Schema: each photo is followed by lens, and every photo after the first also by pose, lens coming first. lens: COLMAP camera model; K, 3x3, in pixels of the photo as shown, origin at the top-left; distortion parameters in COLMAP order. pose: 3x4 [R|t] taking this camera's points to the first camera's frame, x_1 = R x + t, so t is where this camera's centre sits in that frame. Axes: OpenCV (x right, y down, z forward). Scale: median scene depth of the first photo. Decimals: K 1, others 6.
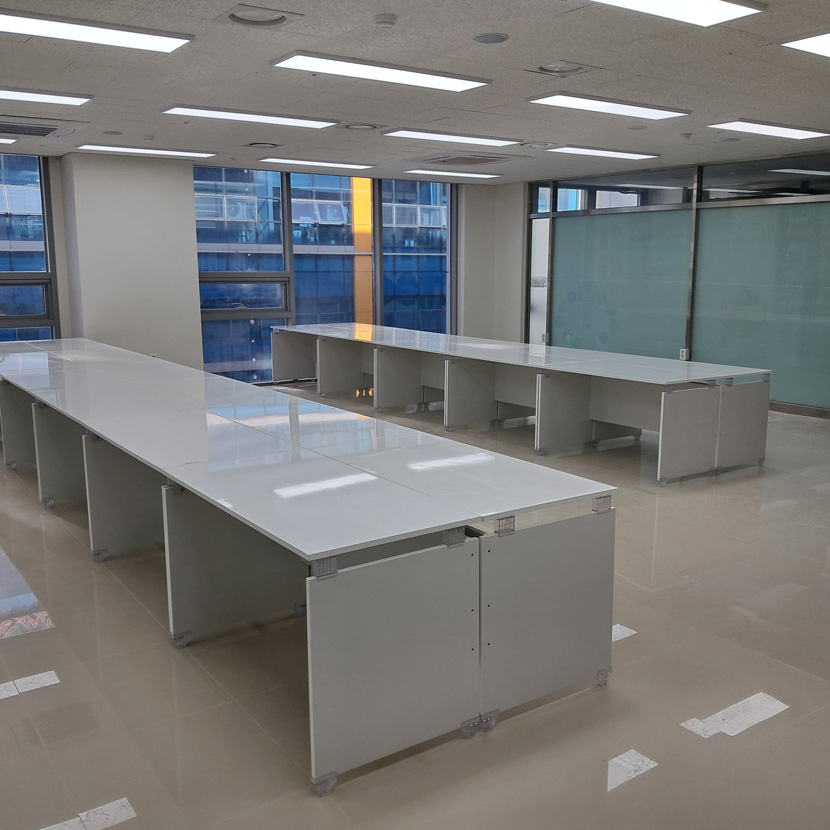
lens RADIAL K [[902.9, 0, 413.2], [0, 902.9, 414.1], [0, 0, 1]] dist [0.018197, 0.000000]
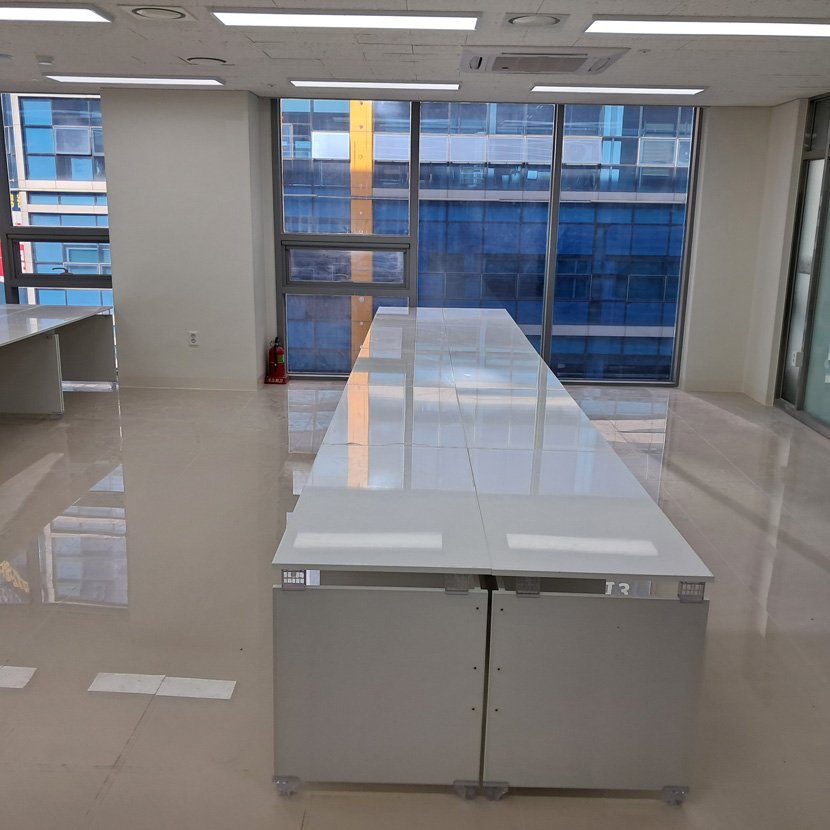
lens RADIAL K [[902.9, 0, 414.5], [0, 902.9, 418.3], [0, 0, 1]] dist [0.018197, 0.000000]
pose [[0.817214, 0.145329, -0.557711, 0.257591], [-0.114022, 0.989327, 0.090724, -0.038753], [0.564943, -0.010549, 0.825062, 0.224200]]
